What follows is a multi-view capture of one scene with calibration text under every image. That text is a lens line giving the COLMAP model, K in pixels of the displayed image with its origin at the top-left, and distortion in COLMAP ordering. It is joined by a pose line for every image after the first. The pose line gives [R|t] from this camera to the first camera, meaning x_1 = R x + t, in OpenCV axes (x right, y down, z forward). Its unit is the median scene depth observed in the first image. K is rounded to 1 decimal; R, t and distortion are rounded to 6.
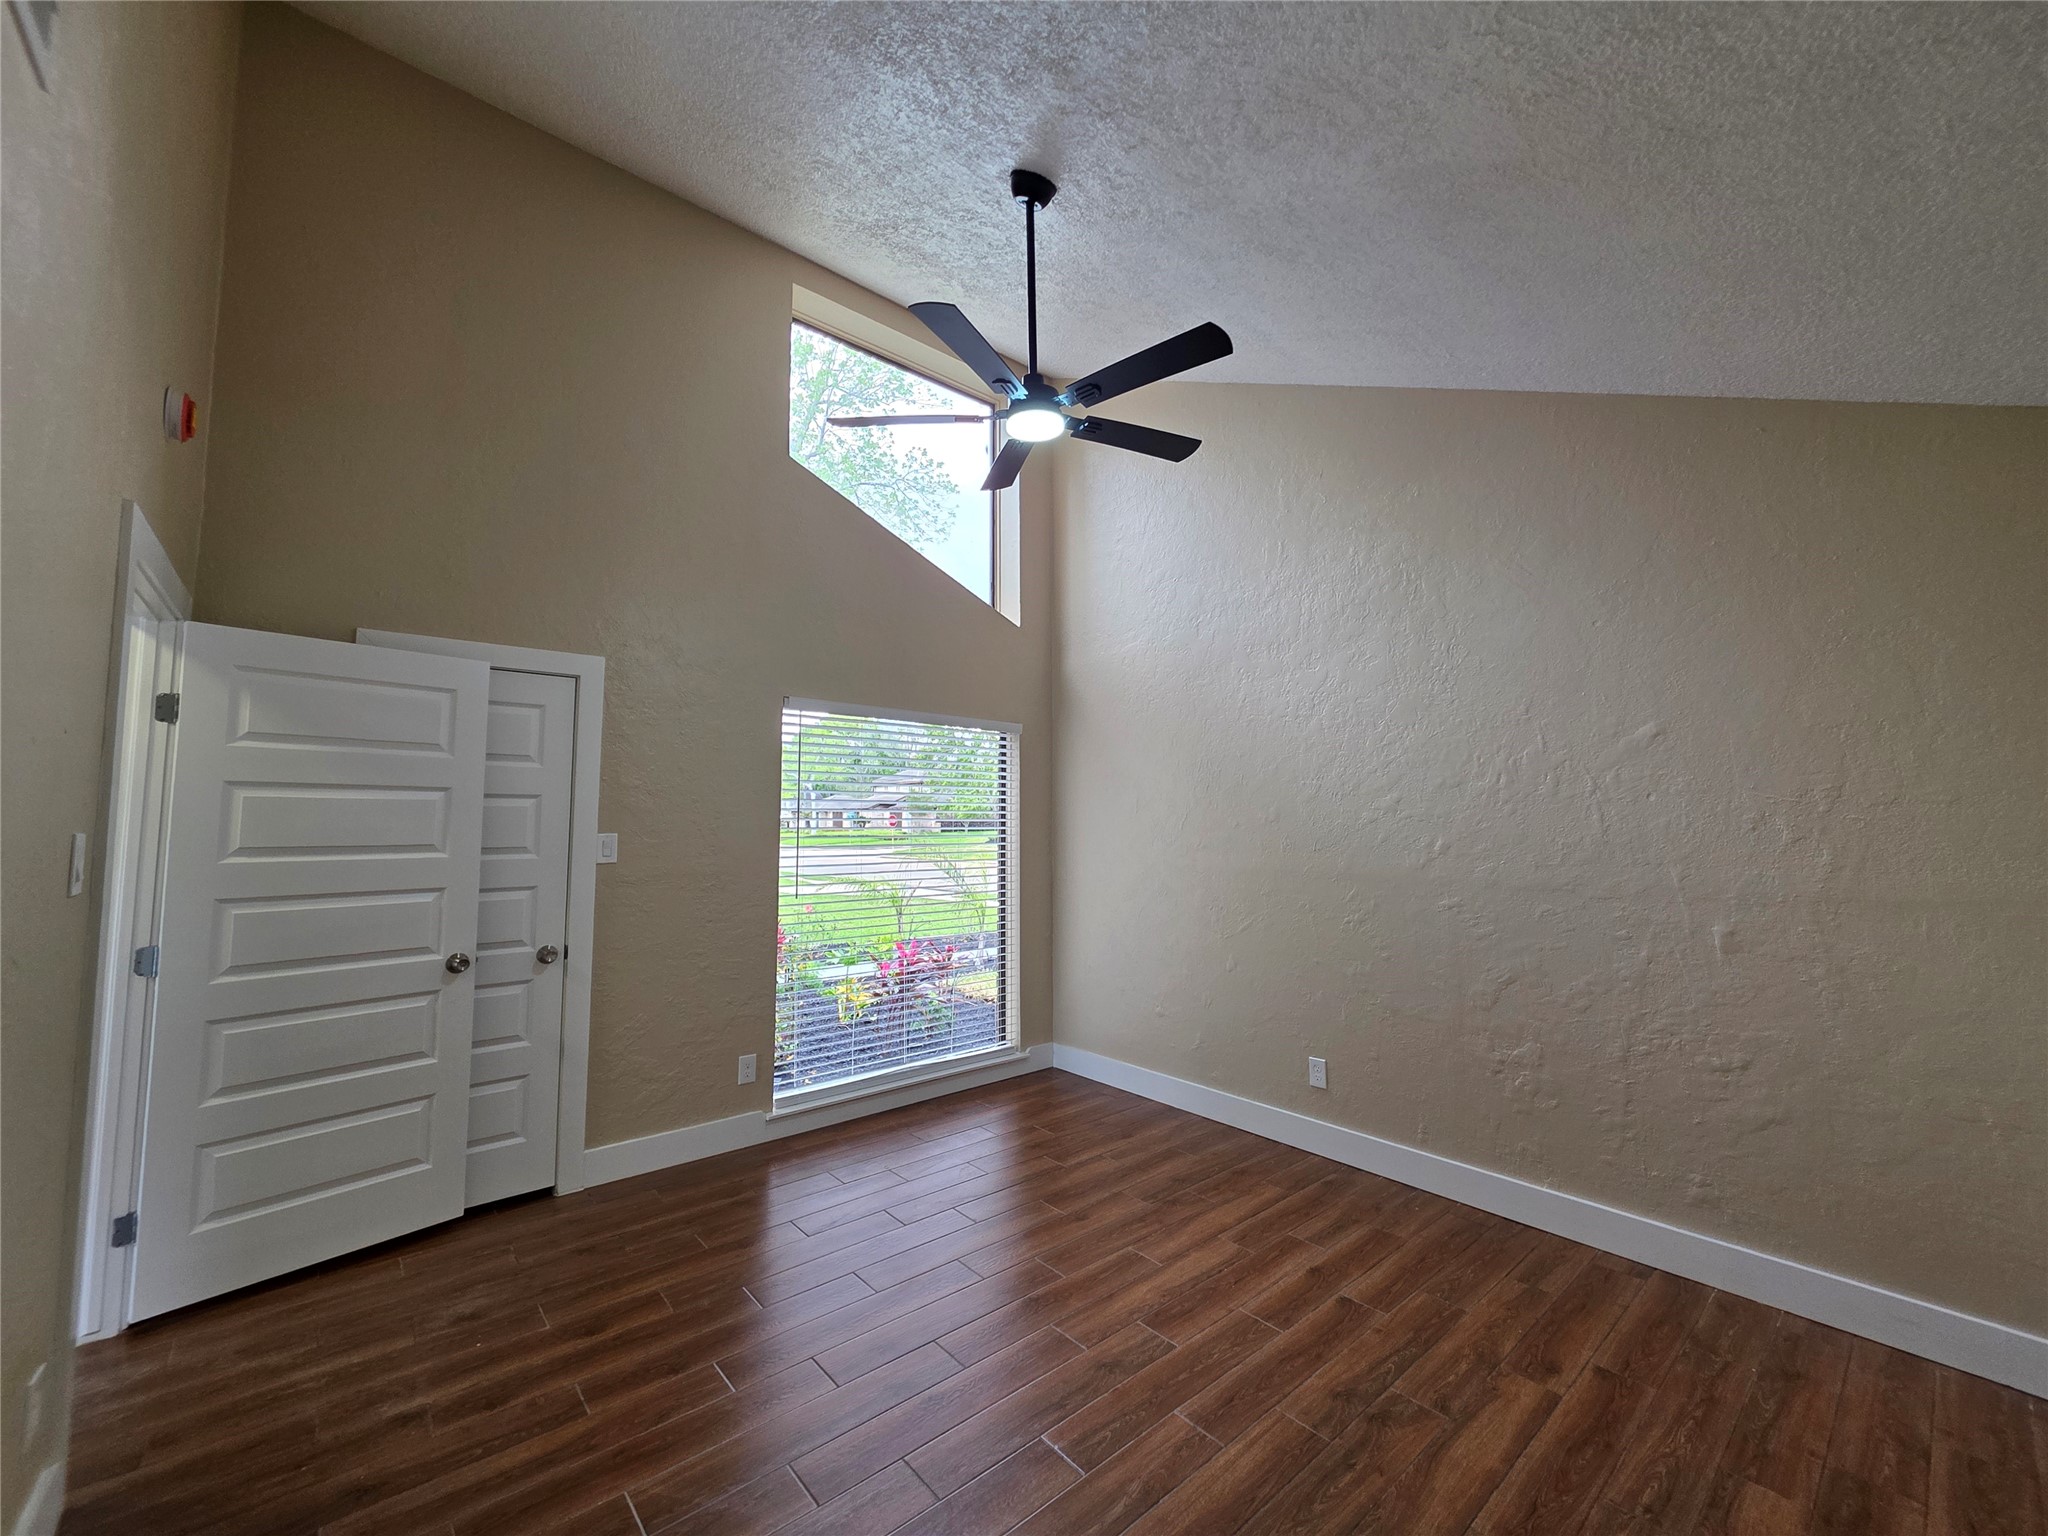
lens RADIAL K [[818.0, 0, 1017.3], [0, 818.0, 763.0], [0, 0, 1]] dist [0.002715, -0.000061]
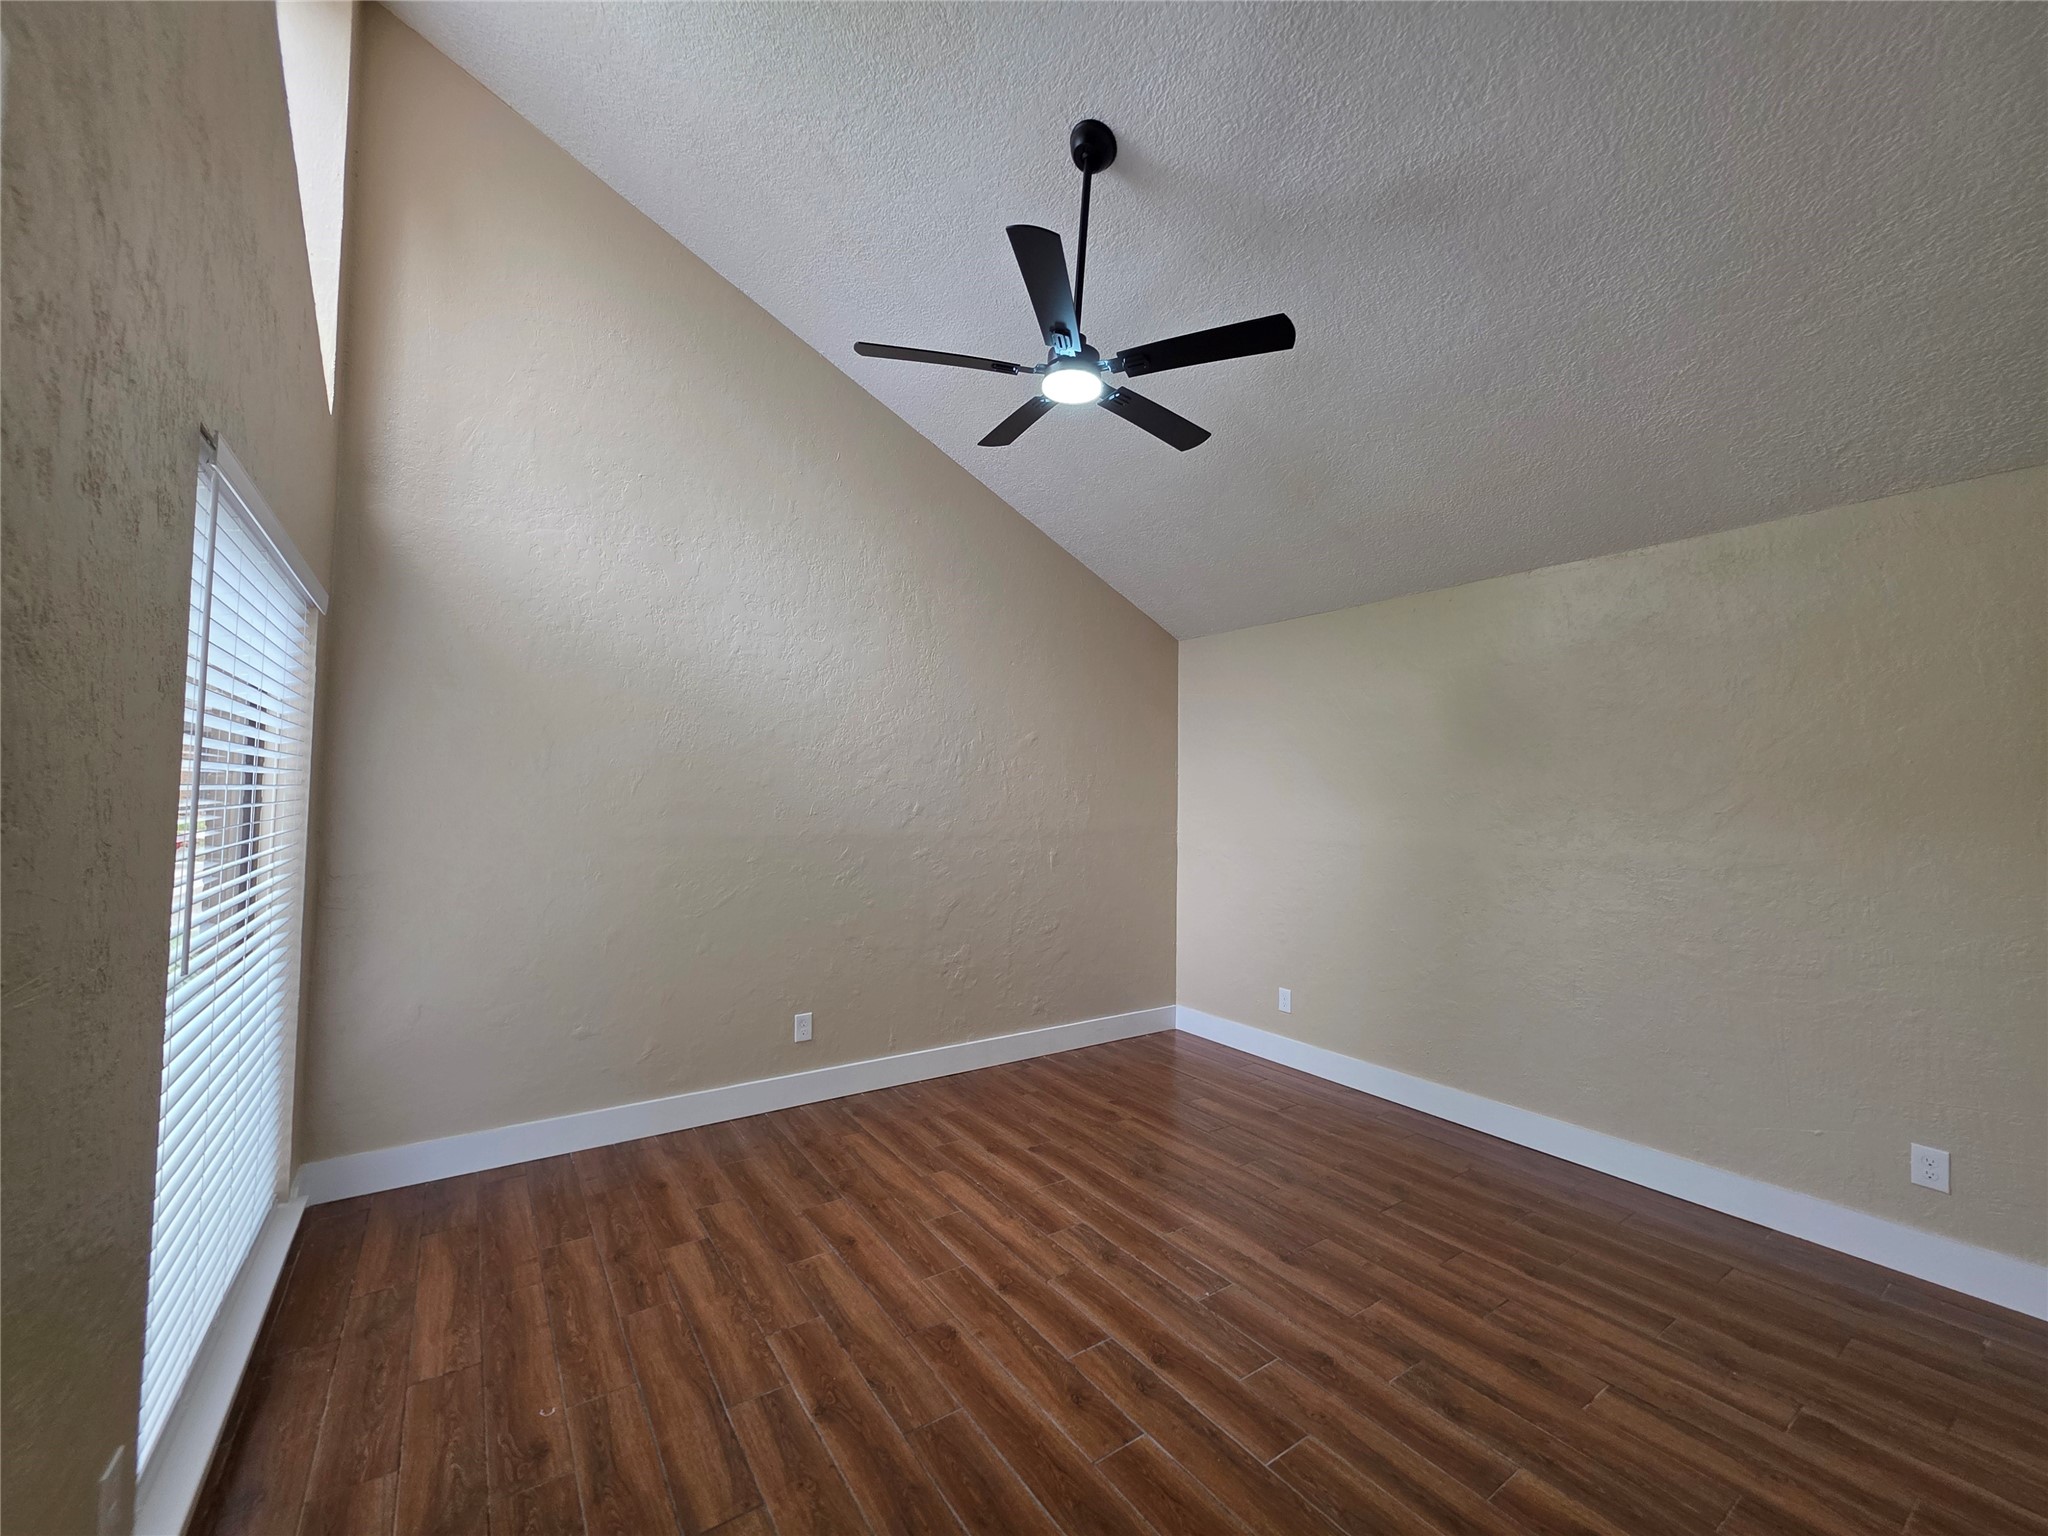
lens RADIAL K [[818.0, 0, 1031.5], [0, 818.0, 761.2], [0, 0, 1]] dist [0.002715, -0.000061]
pose [[0.093107, 0.047686, 0.994514, -0.817273], [-0.087991, 0.995338, -0.039488, 0.070814], [-0.991760, -0.083831, 0.096868, 0.795857]]
